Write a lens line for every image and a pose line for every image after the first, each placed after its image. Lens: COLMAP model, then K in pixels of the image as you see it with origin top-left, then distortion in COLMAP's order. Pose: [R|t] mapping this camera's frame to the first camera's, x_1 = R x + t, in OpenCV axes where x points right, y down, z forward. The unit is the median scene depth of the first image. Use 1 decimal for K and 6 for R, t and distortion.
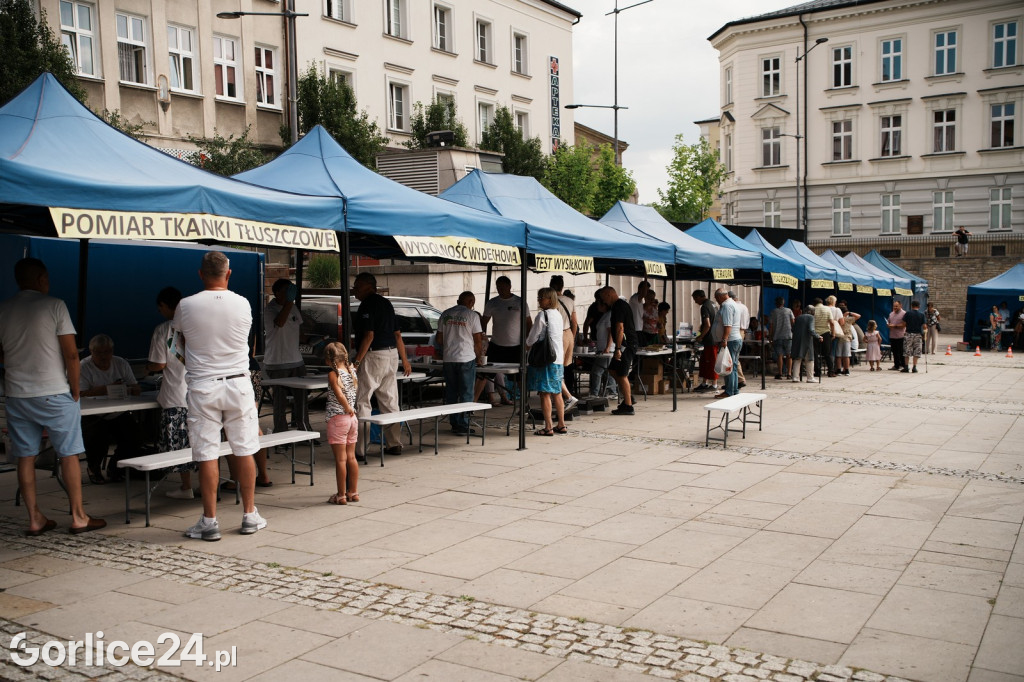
lens RADIAL K [[1015.1, 0, 512.0], [0, 1015.1, 341.0], [0, 0, 1]] dist [0.000253, 0.011936]
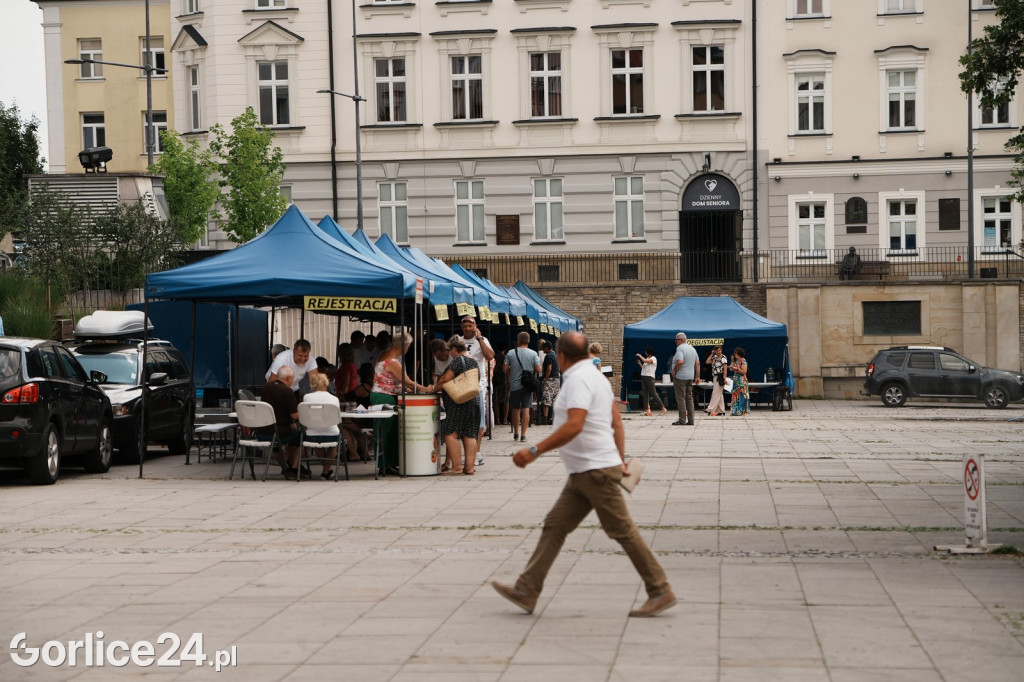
lens RADIAL K [[2668.5, 0, 512.0], [0, 2668.5, 341.0], [0, 0, 1]] dist [0.183707, 0.130101]
pose [[0.902433, -0.011795, 0.430668, -0.324721], [0.032750, 0.998611, -0.041275, 0.023976], [-0.429583, 0.051352, 0.901566, -0.507843]]
